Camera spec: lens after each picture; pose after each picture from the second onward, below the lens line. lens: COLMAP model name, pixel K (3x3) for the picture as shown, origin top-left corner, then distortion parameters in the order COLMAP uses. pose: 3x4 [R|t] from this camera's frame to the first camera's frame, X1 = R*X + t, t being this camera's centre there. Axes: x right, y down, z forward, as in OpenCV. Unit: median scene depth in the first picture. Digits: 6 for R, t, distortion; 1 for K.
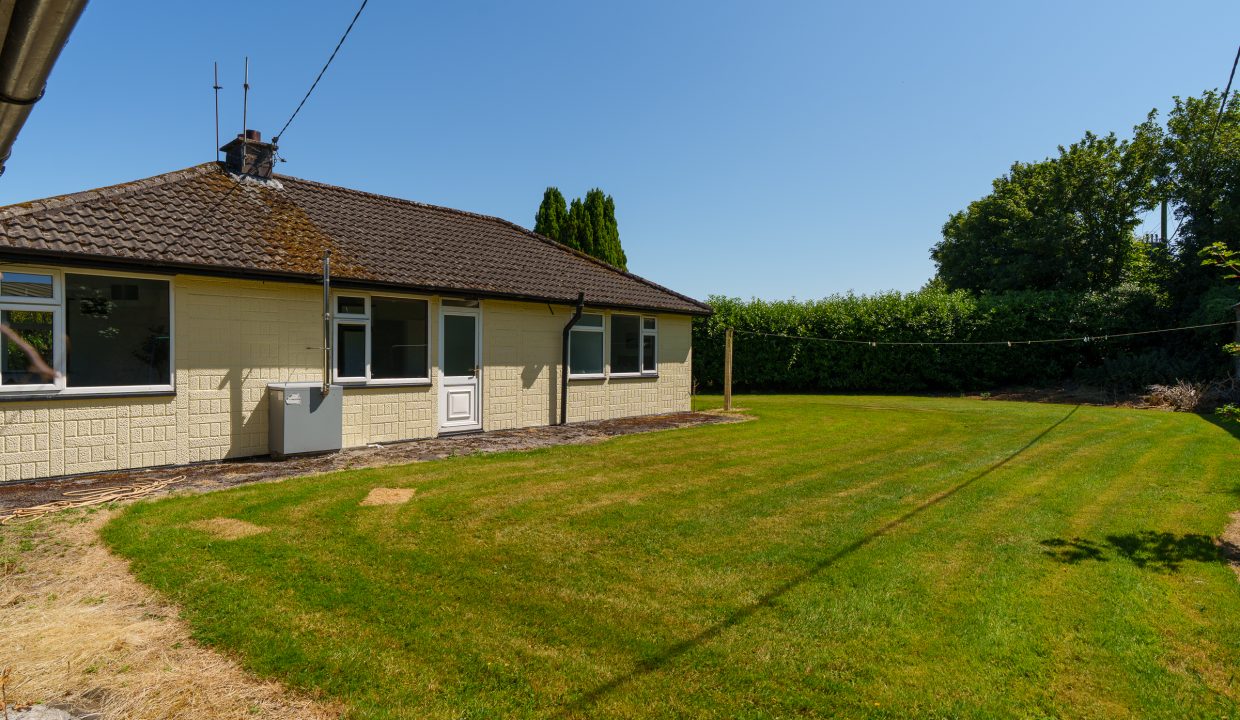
lens RADIAL K [[673.3, 0, 613.8], [0, 673.3, 358.7], [0, 0, 1]] dist [0.000154, 0.001032]
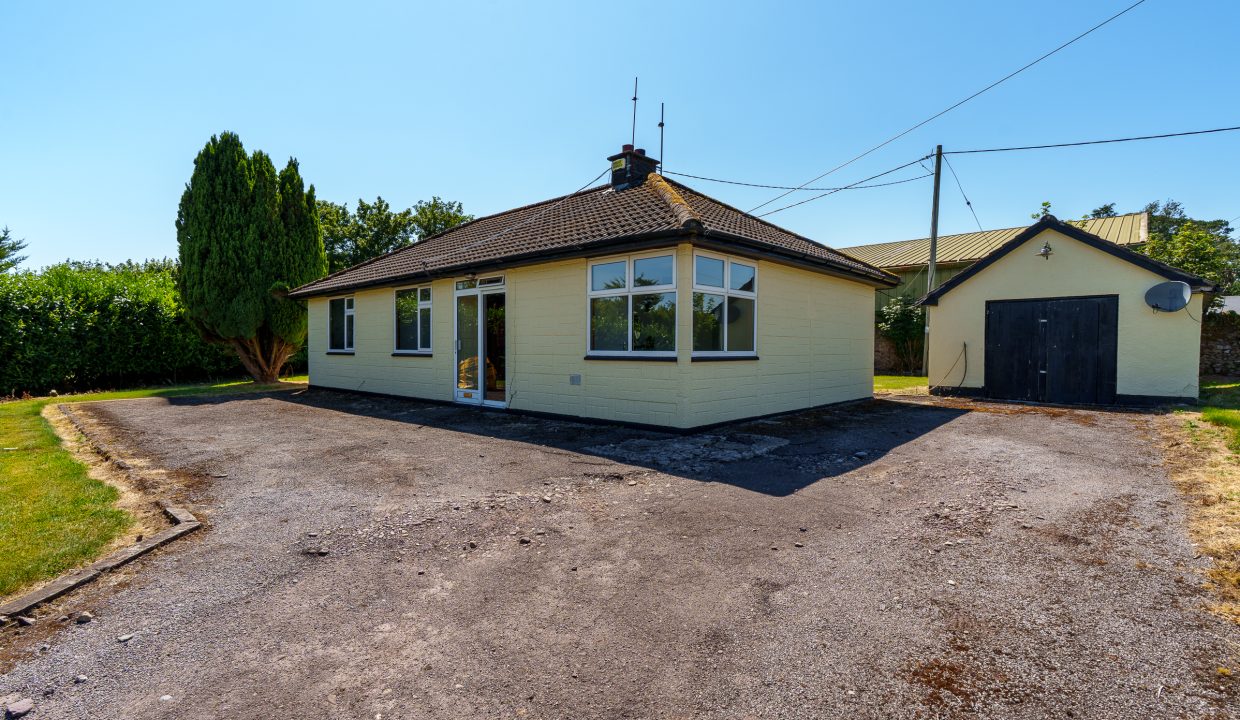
lens RADIAL K [[572.5, 0, 636.4], [0, 572.5, 362.6], [0, 0, 1]] dist [-0.008101, 0.000363]
pose [[0.012670, -0.039960, 0.999121, -1.454100], [0.010463, 0.999152, 0.039829, 0.003896], [-0.999865, 0.009949, 0.013077, 0.894669]]
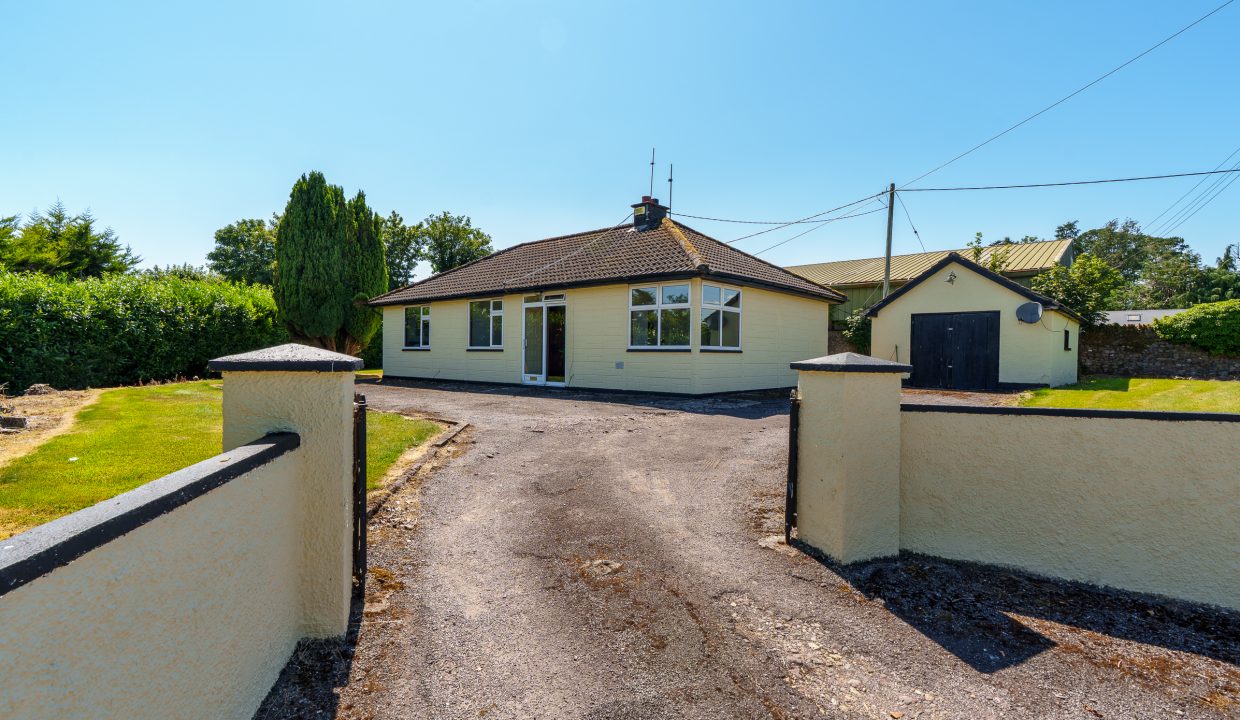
lens RADIAL K [[583.6, 0, 627.3], [0, 583.6, 364.7], [0, 0, 1]] dist [-0.008659, 0.000643]
pose [[-0.004832, -0.030770, 0.999515, -1.805513], [0.001936, 0.999524, 0.030779, 0.017533], [-0.999986, 0.002084, -0.004770, 0.966868]]
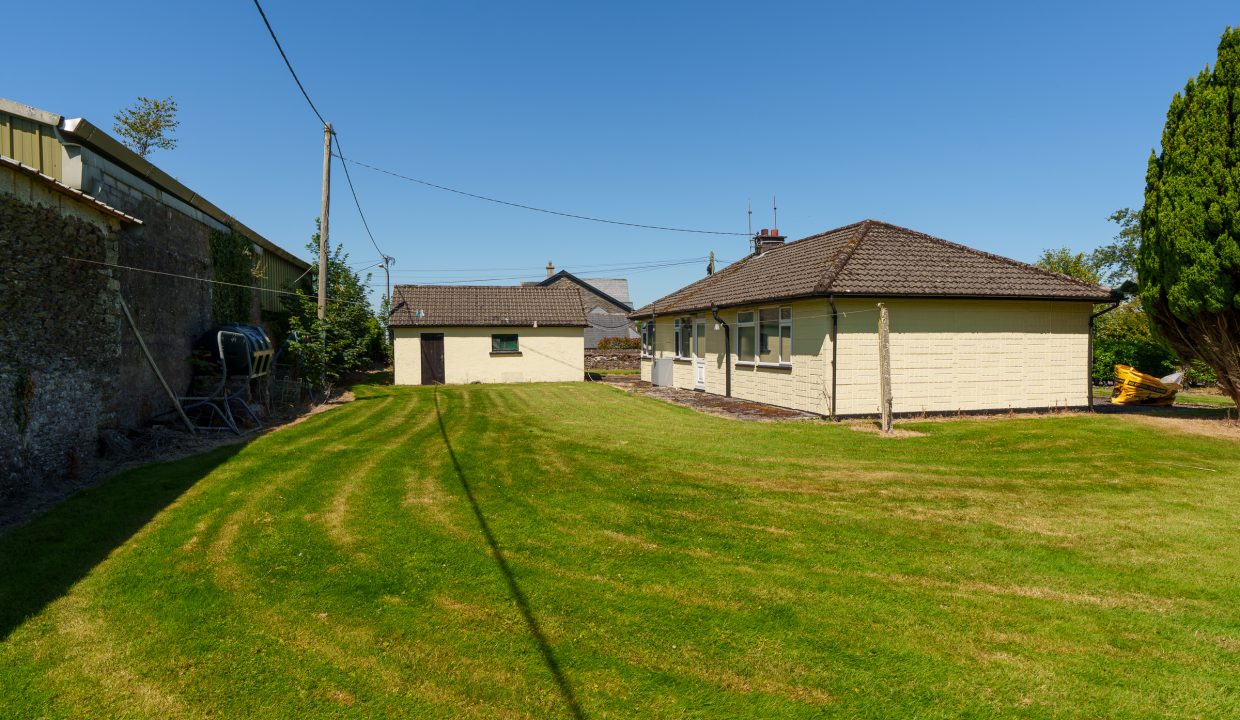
lens RADIAL K [[673.3, 0, 613.8], [0, 673.3, 358.7], [0, 0, 1]] dist [0.000154, 0.001032]
pose [[-0.567533, 0.010357, -0.823286, 1.180370], [-0.011655, 0.999720, 0.020612, -0.004973], [0.823268, 0.021293, -0.567253, 1.595837]]
